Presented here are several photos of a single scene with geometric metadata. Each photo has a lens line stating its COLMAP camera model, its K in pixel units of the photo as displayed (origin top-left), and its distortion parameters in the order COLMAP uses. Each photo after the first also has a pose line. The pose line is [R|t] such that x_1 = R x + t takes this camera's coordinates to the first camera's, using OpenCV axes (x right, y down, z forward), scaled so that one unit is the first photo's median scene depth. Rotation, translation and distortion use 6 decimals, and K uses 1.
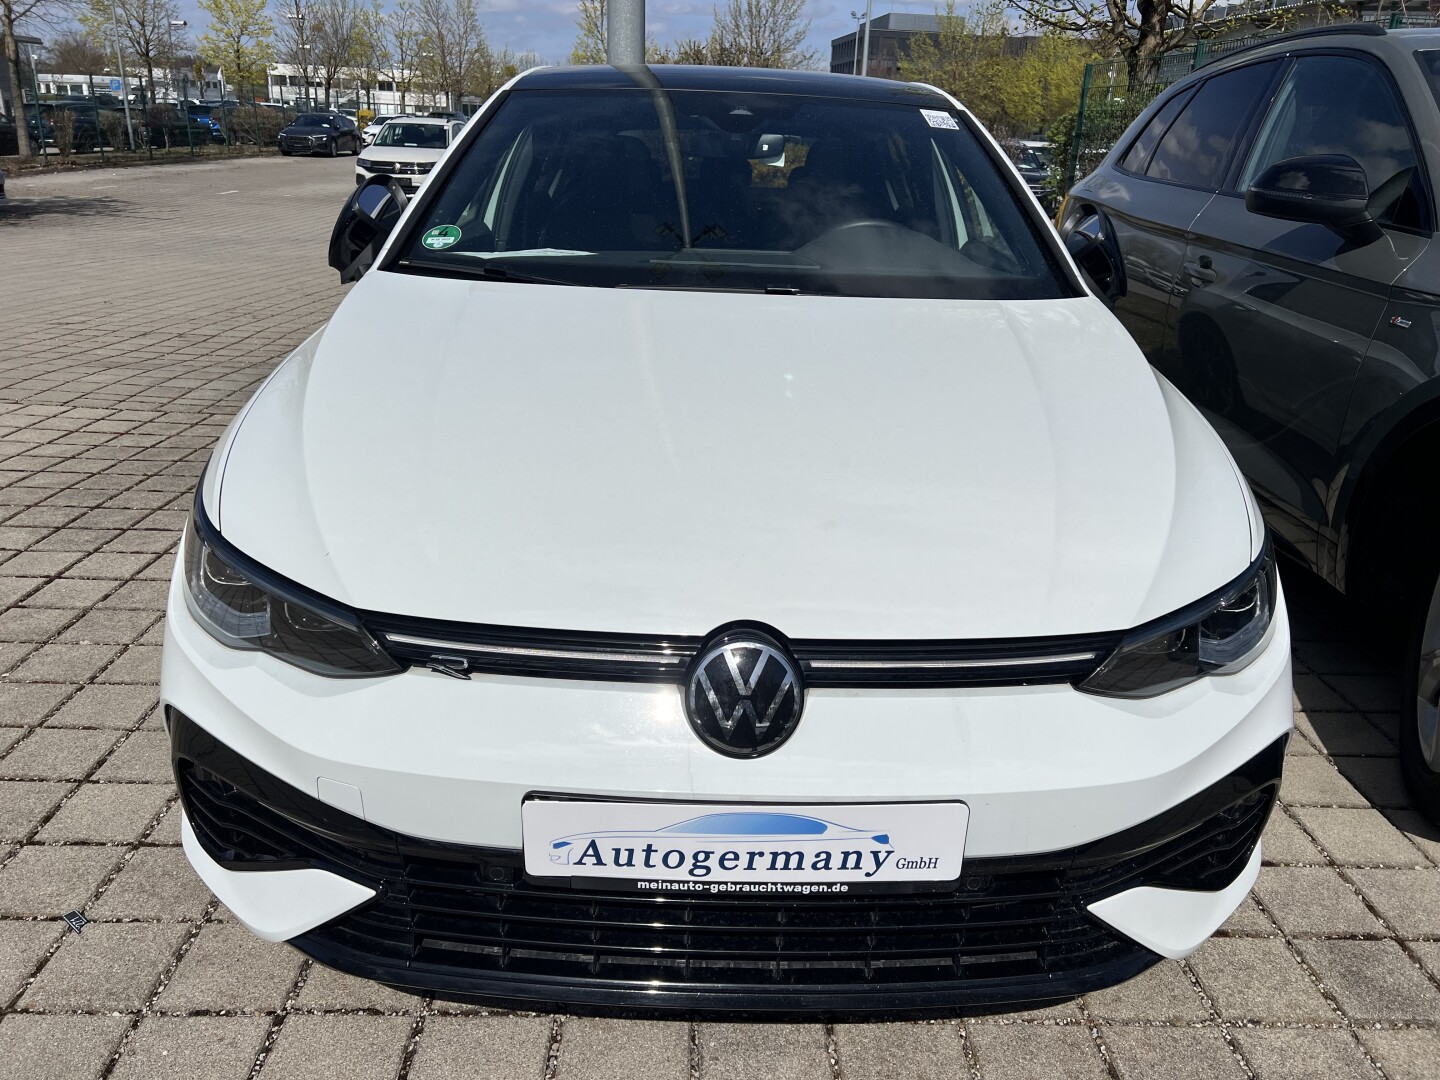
lens RADIAL K [[1092.5, 0, 728.4], [0, 1092.5, 538.8], [0, 0, 1]] dist [0.051973, -0.061088]
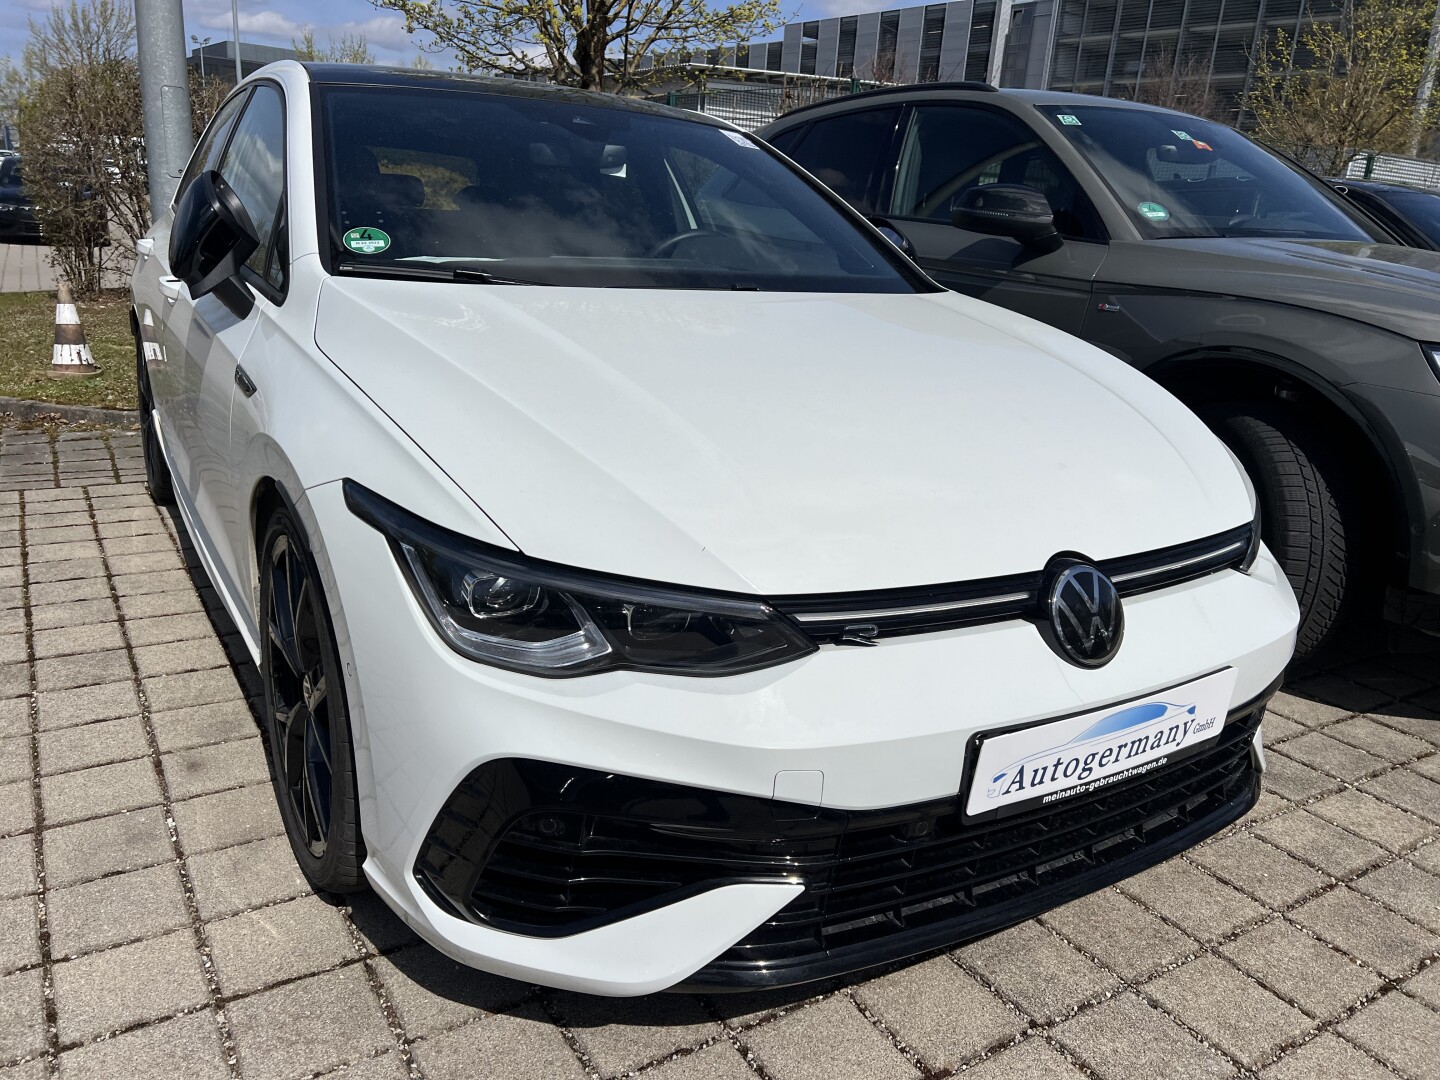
lens RADIAL K [[1092.5, 0, 733.3], [0, 1092.5, 538.6], [0, 0, 1]] dist [0.051973, -0.061088]
pose [[0.857843, -0.133989, 0.496137, -0.835447], [0.150746, 0.988552, 0.006326, 0.003522], [-0.491305, 0.069363, 0.868221, 0.177223]]
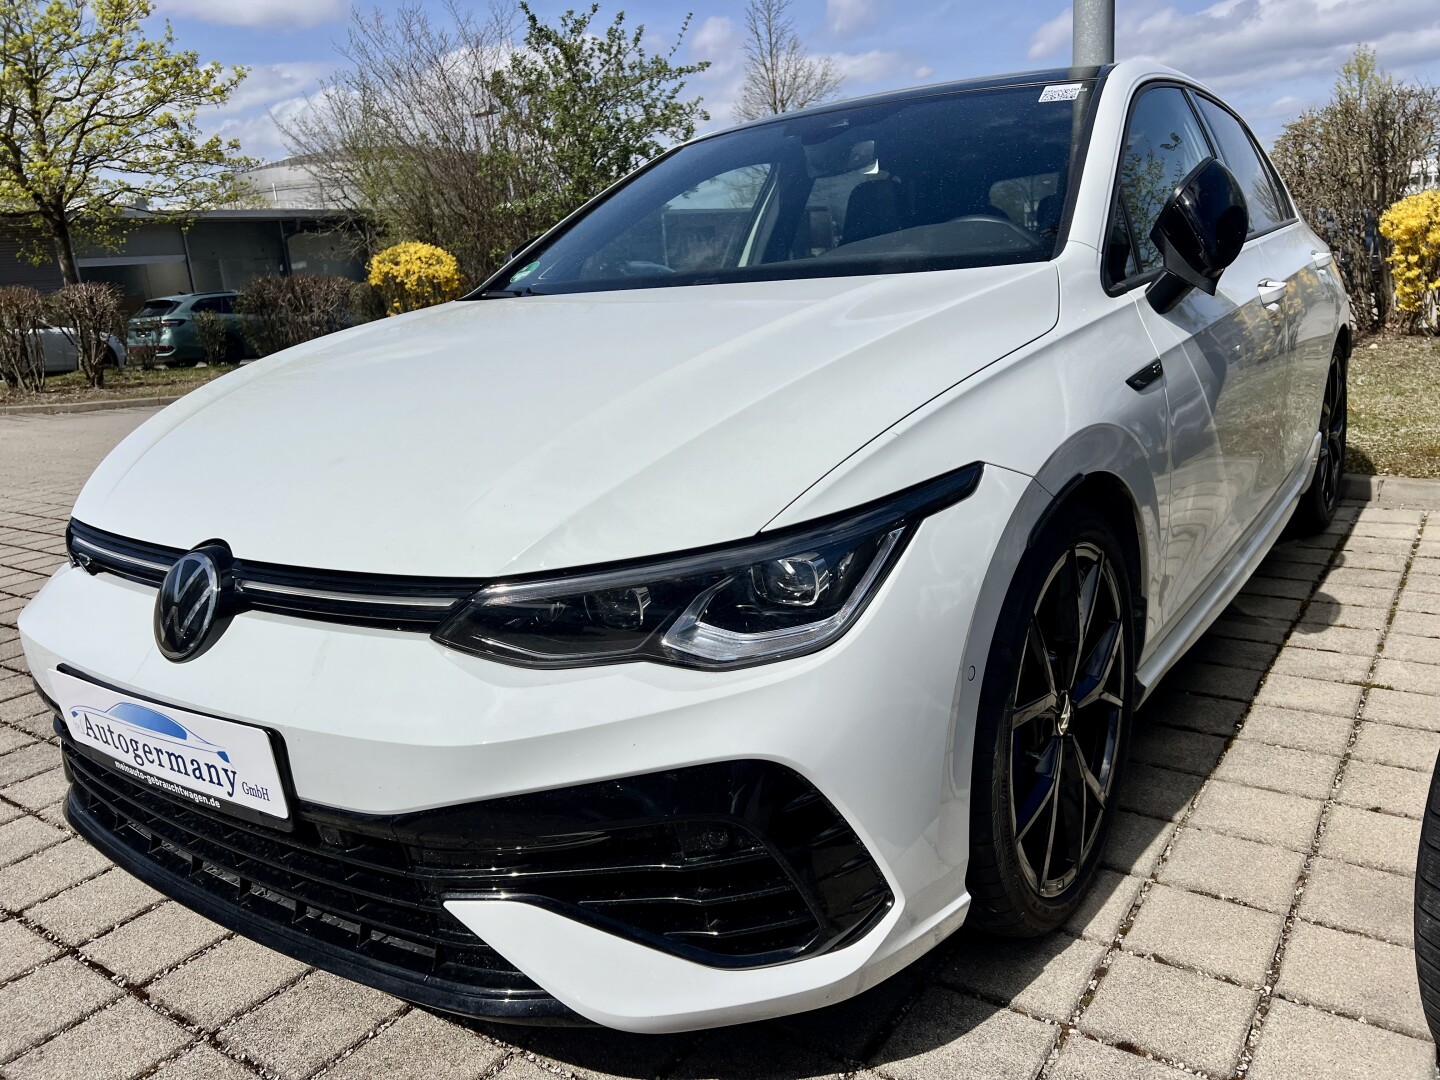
lens RADIAL K [[1092.5, 0, 718.8], [0, 1092.5, 540.7], [0, 0, 1]] dist [0.051973, -0.061088]
pose [[0.794750, 0.048595, -0.604989, 1.050495], [-0.110286, 0.991758, -0.065216, 0.092383], [0.596833, 0.118552, 0.793559, 0.436119]]
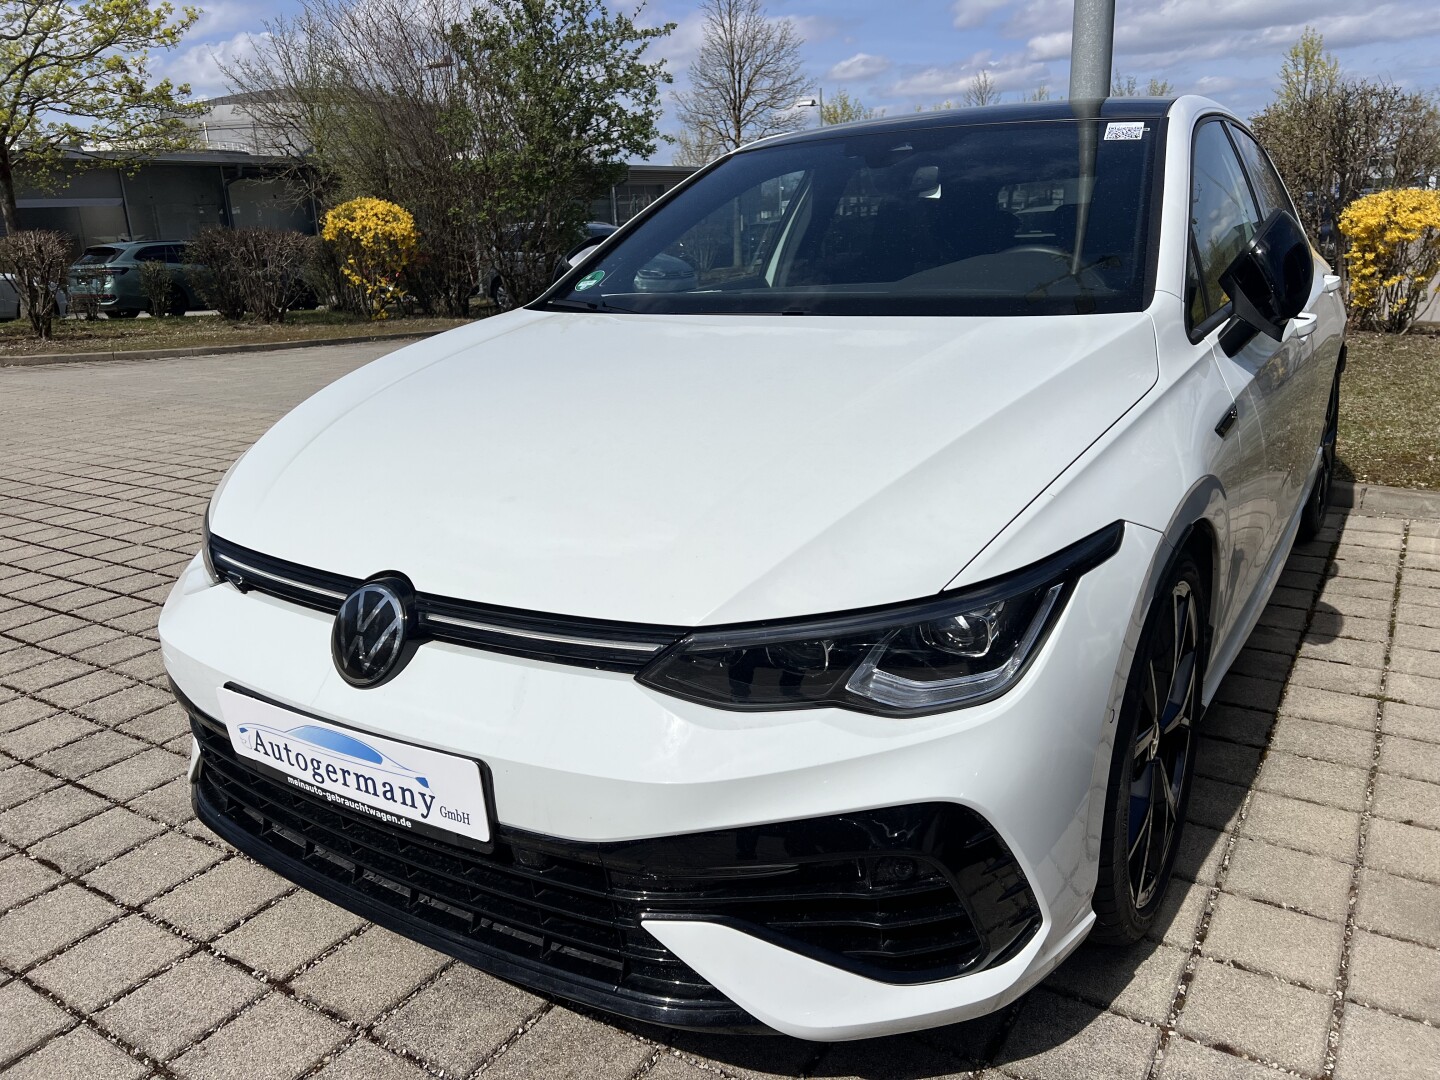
lens RADIAL K [[1092.5, 0, 701.6], [0, 1092.5, 541.1], [0, 0, 1]] dist [0.051973, -0.061088]
pose [[0.818869, 0.087838, -0.567219, 0.911759], [-0.130684, 0.990798, -0.035231, 0.042794], [0.558905, 0.102976, 0.822813, 0.240040]]
